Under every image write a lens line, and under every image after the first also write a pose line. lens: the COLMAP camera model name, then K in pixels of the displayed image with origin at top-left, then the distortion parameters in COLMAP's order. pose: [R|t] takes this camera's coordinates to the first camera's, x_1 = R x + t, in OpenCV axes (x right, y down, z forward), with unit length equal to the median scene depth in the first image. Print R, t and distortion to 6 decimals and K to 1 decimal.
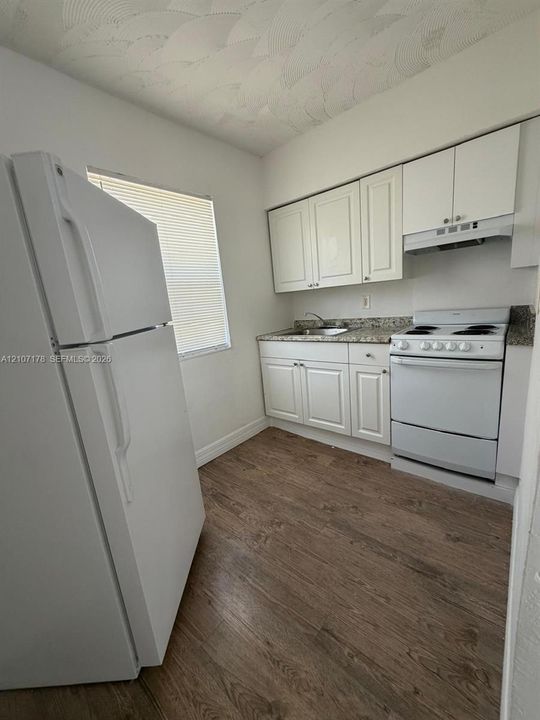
lens RADIAL K [[287.1, 0, 269.3], [0, 287.1, 358.6], [0, 0, 1]] dist [-0.001357, 0.000514]
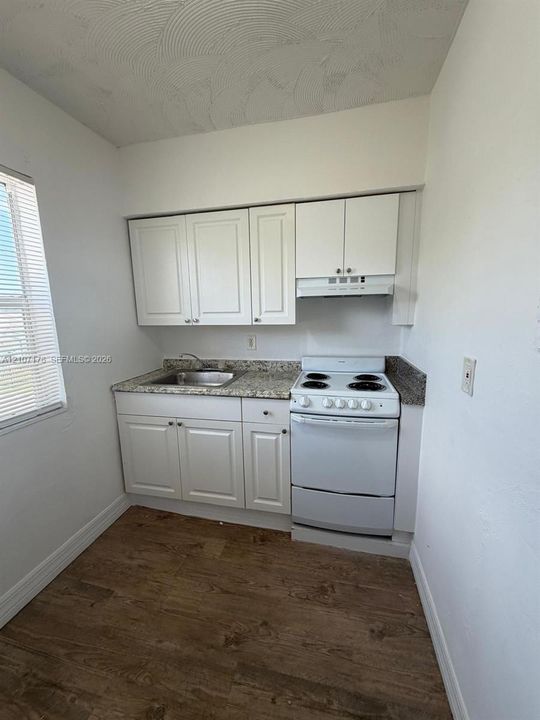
lens RADIAL K [[287.1, 0, 270.0], [0, 287.1, 357.9], [0, 0, 1]] dist [-0.001357, 0.000514]
pose [[0.884293, -0.002643, 0.466925, -0.039682], [0.032788, 0.997867, -0.056447, -0.131891], [-0.465780, 0.065225, 0.882494, 0.255146]]
